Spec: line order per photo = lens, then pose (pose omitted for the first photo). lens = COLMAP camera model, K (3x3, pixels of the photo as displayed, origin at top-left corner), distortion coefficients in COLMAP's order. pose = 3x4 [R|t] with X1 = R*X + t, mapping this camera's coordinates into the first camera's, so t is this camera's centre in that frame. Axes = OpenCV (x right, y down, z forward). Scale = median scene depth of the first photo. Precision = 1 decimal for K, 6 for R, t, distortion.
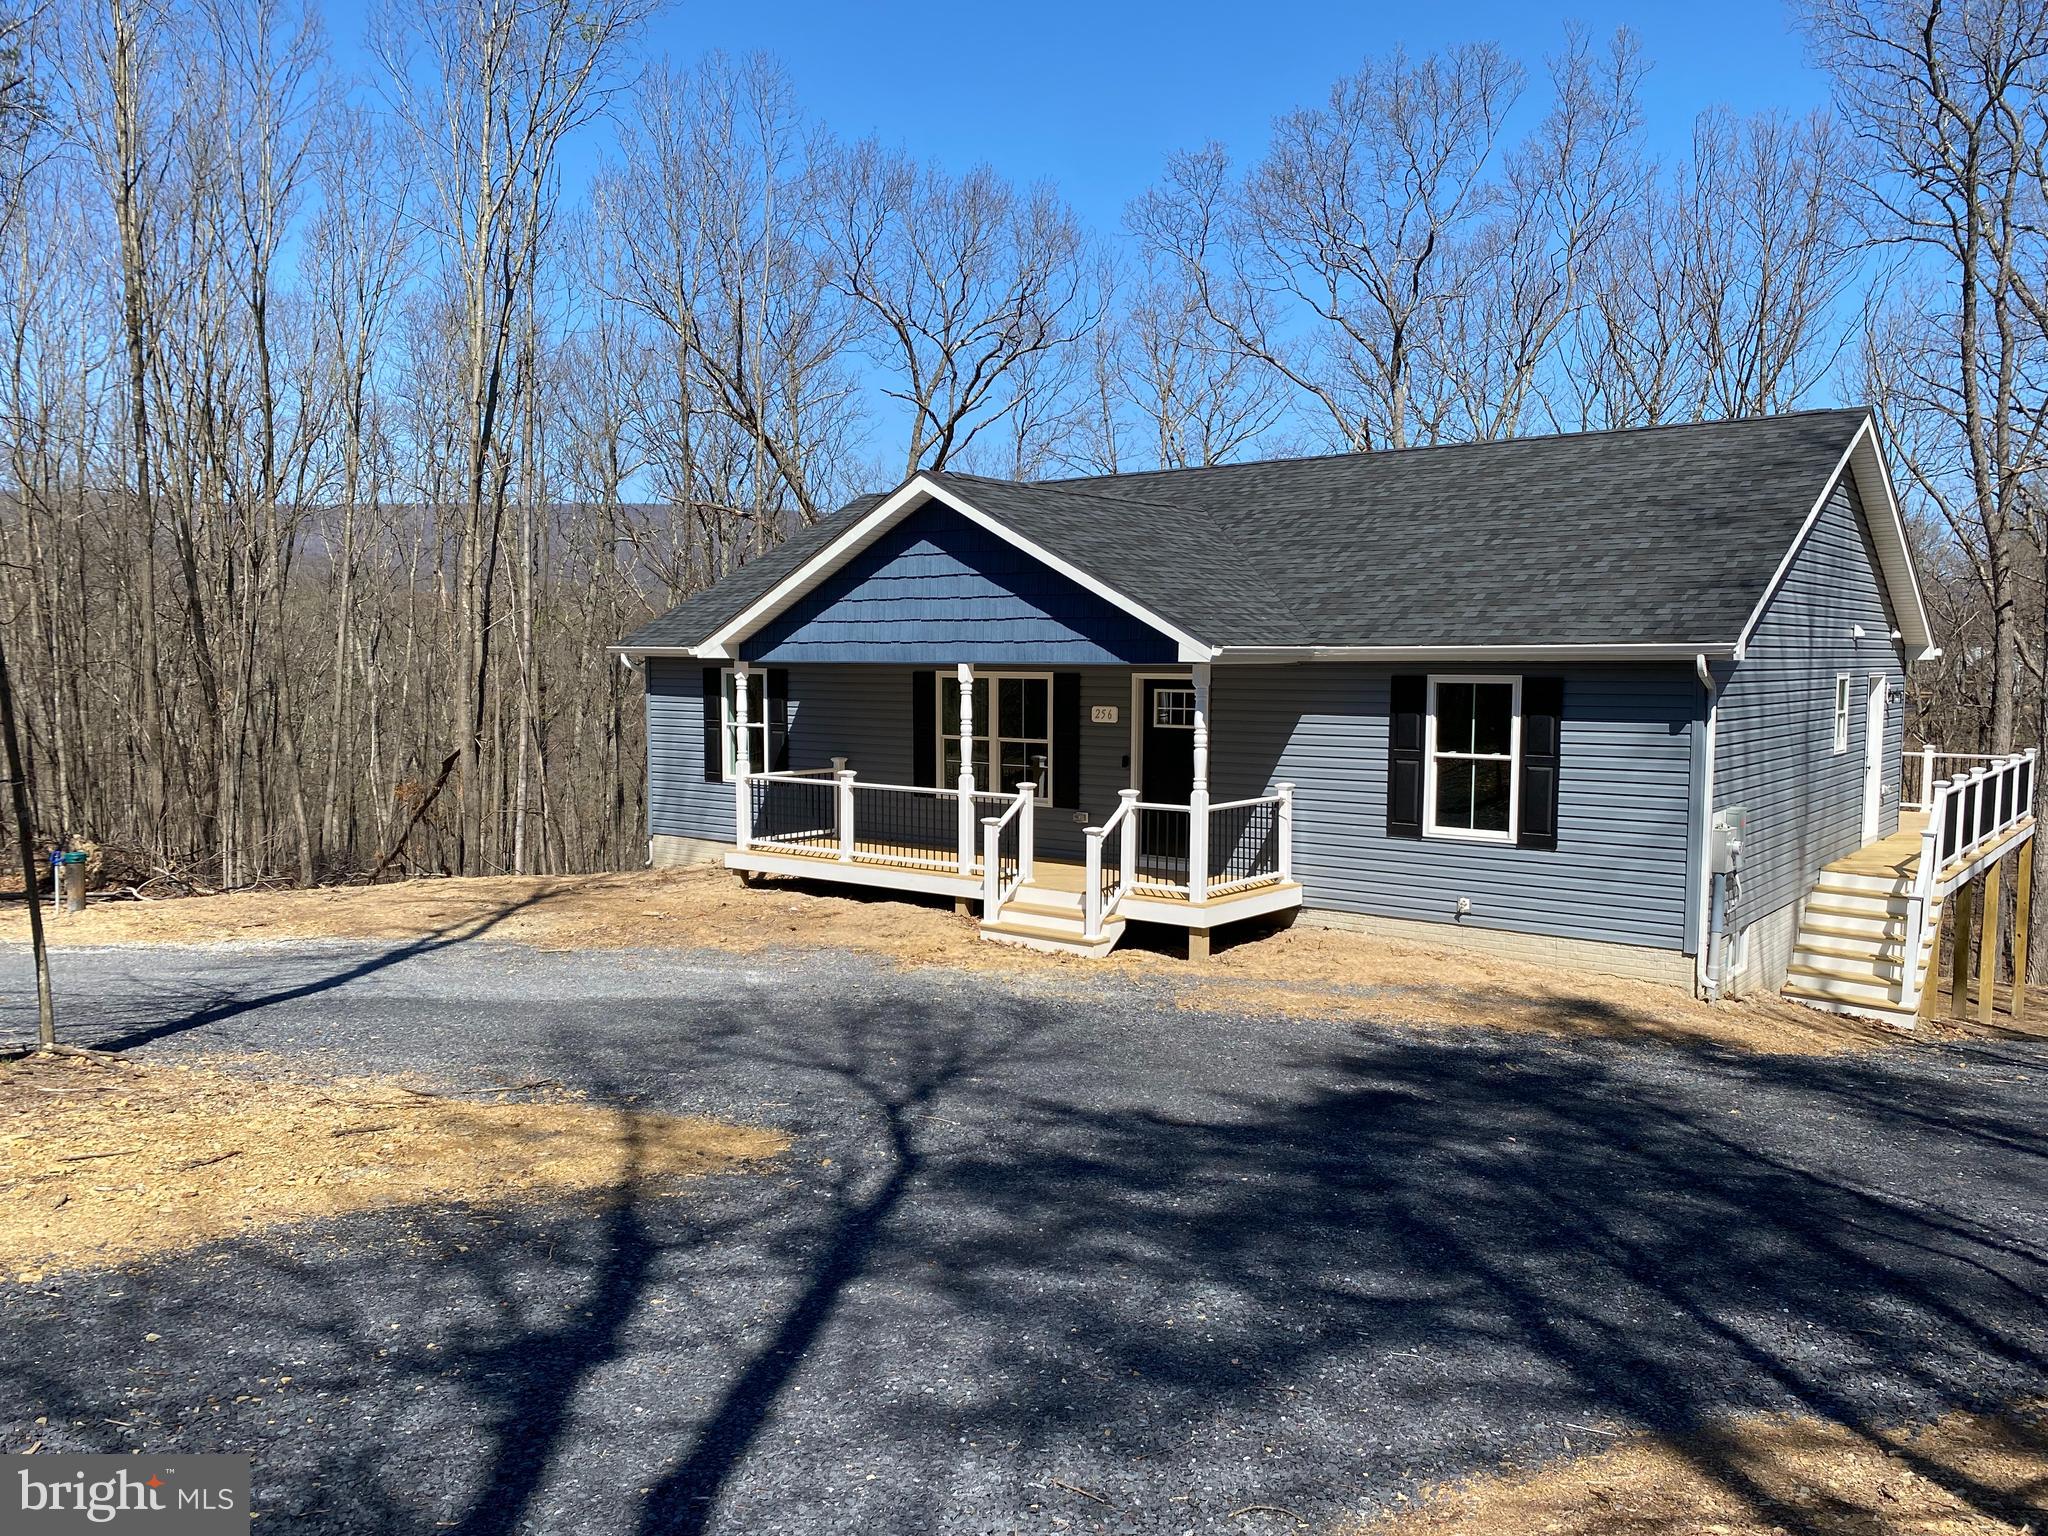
lens RADIAL K [[1569.1, 0, 1025.6], [0, 1569.1, 773.2], [0, 0, 1]] dist [0.090896, -0.126036]
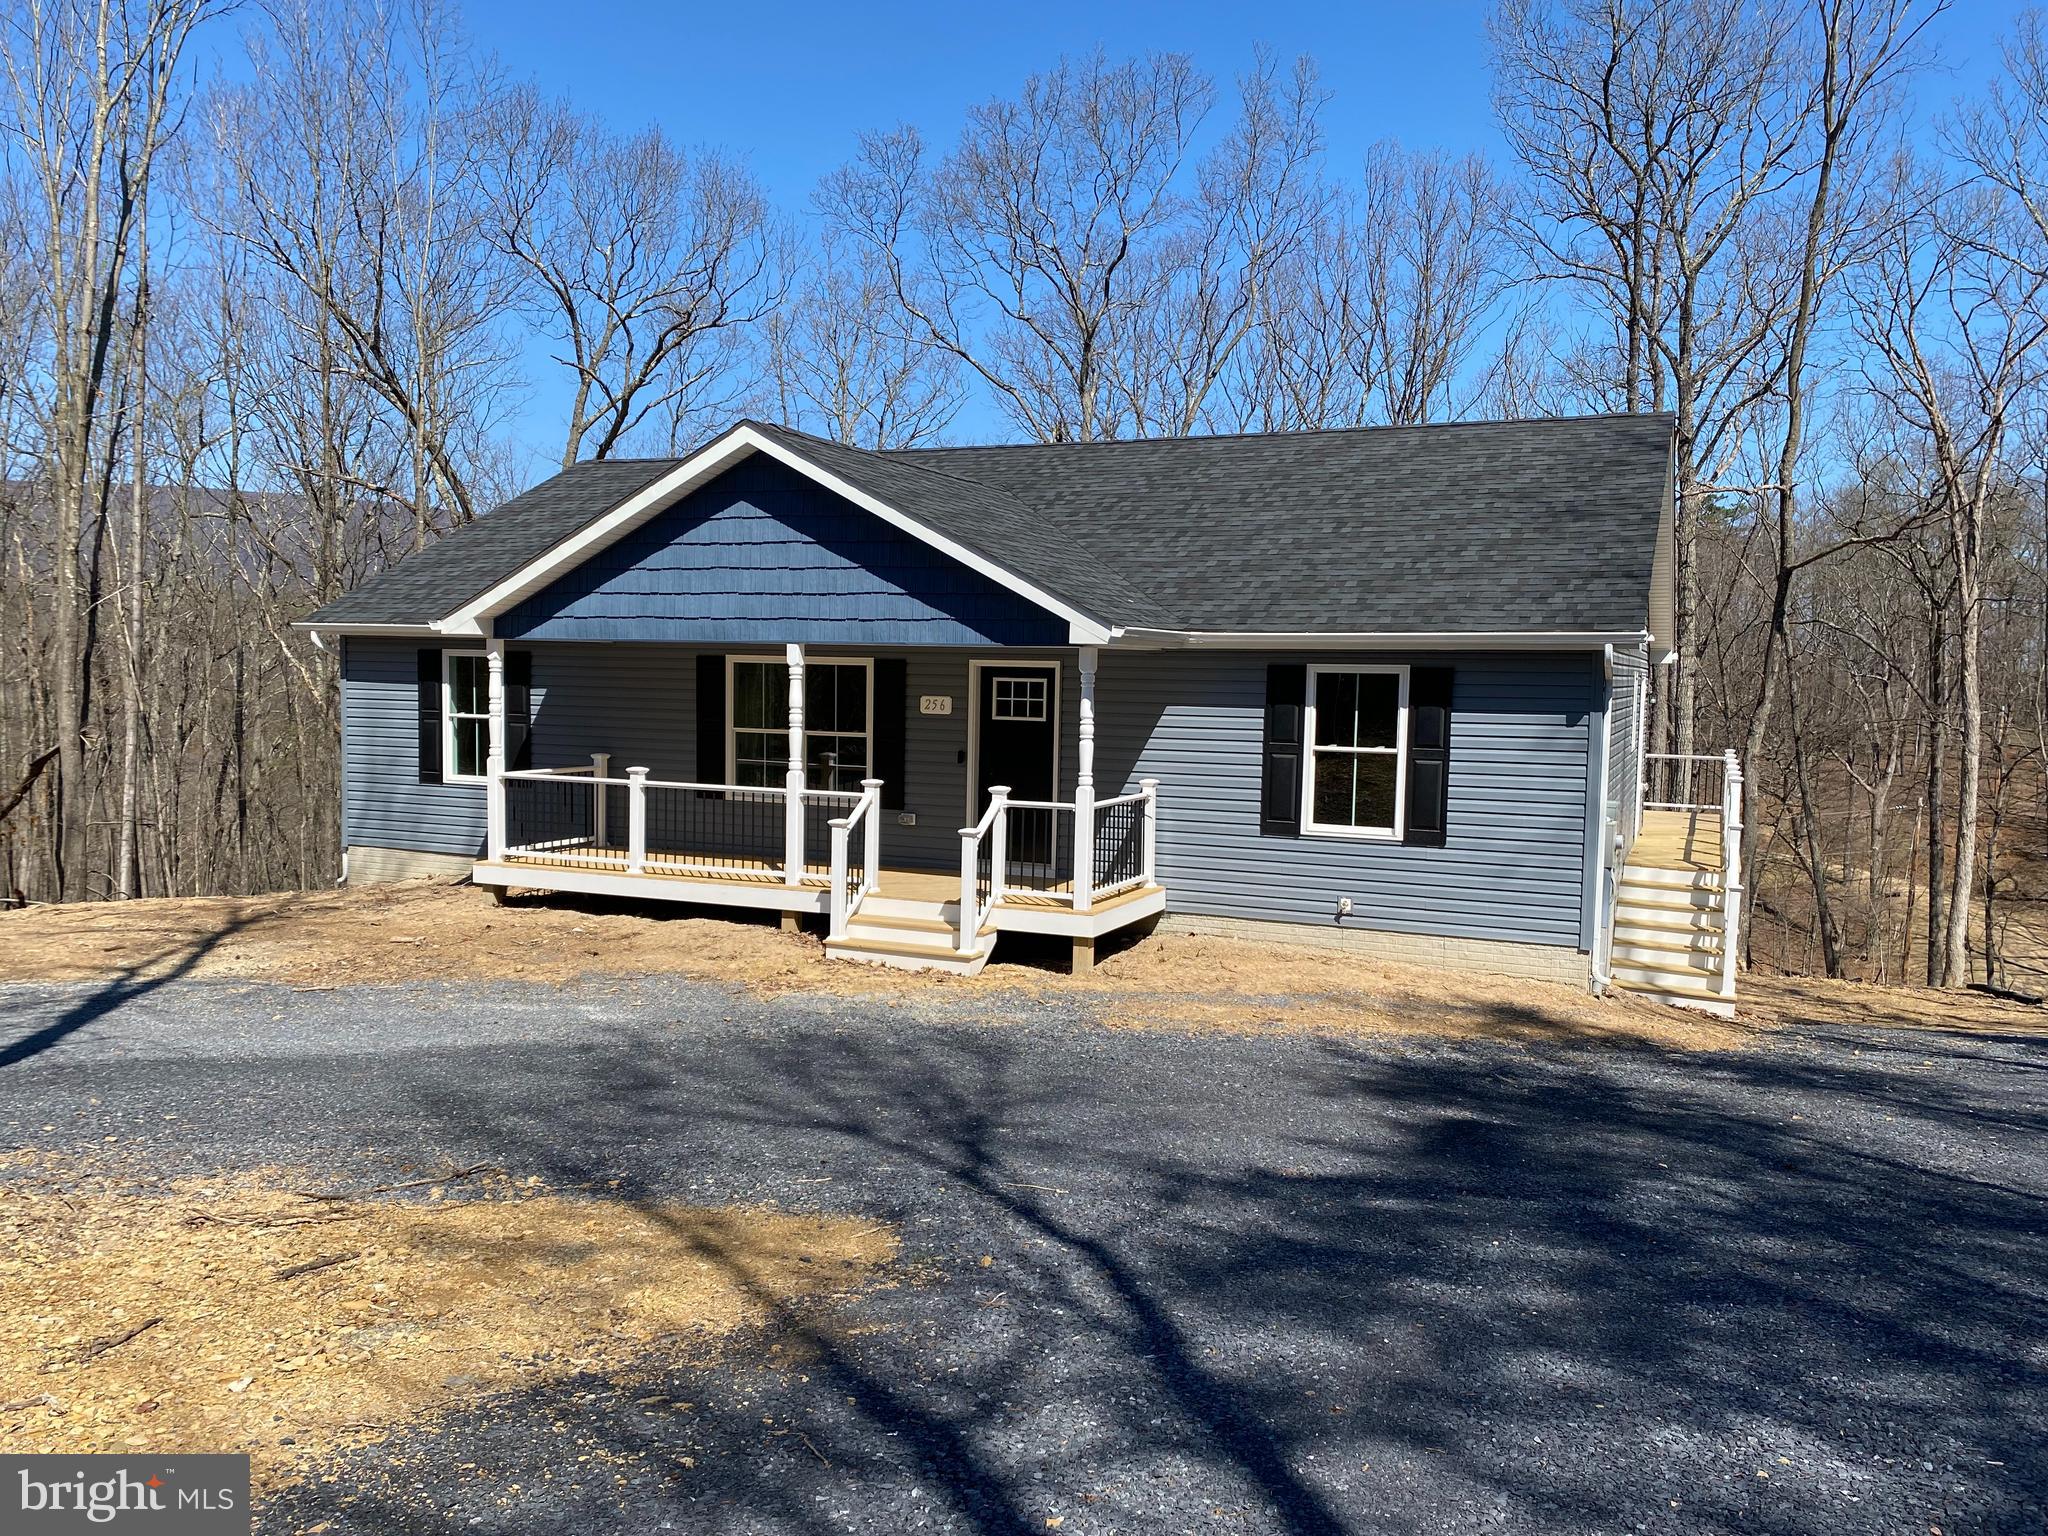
lens RADIAL K [[1569.1, 0, 1025.6], [0, 1569.1, 773.2], [0, 0, 1]] dist [0.090896, -0.126036]
pose [[0.968044, -0.000915, 0.250779, -0.139554], [0.002526, 0.999978, -0.006102, 0.008322], [-0.250768, 0.006541, 0.968025, 0.122752]]
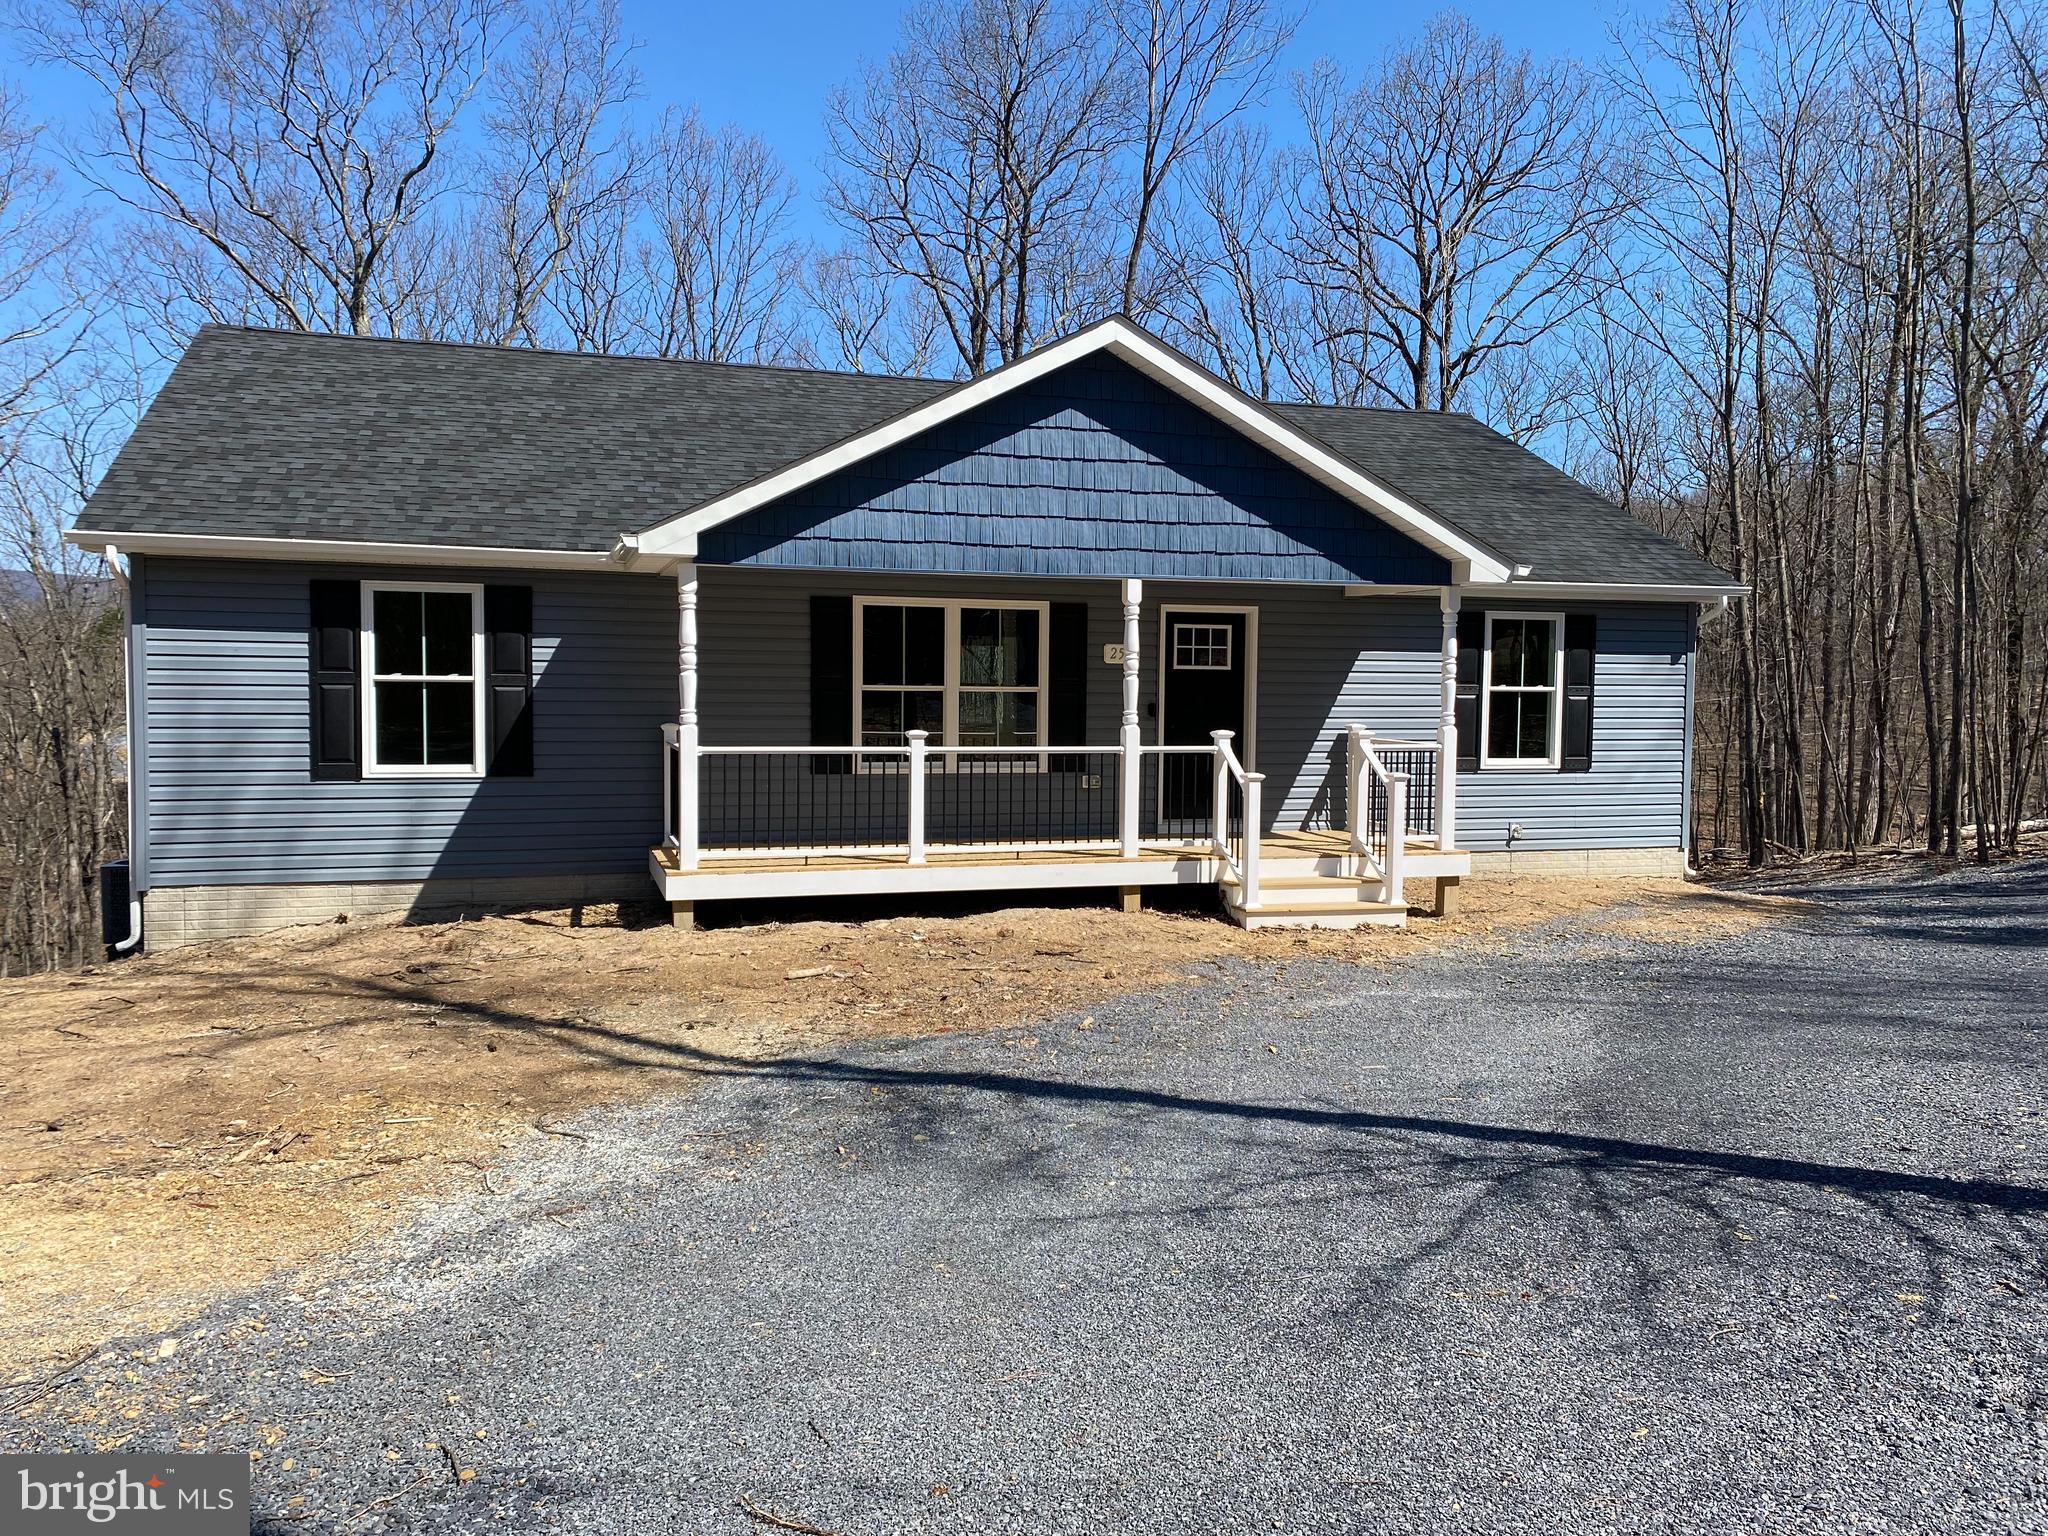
lens RADIAL K [[1574.1, 0, 1021.3], [0, 1574.1, 754.1], [0, 0, 1]] dist [0.090399, -0.131038]
pose [[0.563066, -0.035615, 0.825644, -0.734117], [0.053216, 0.998560, 0.006782, 0.007390], [-0.824697, 0.040119, 0.564150, 0.641822]]
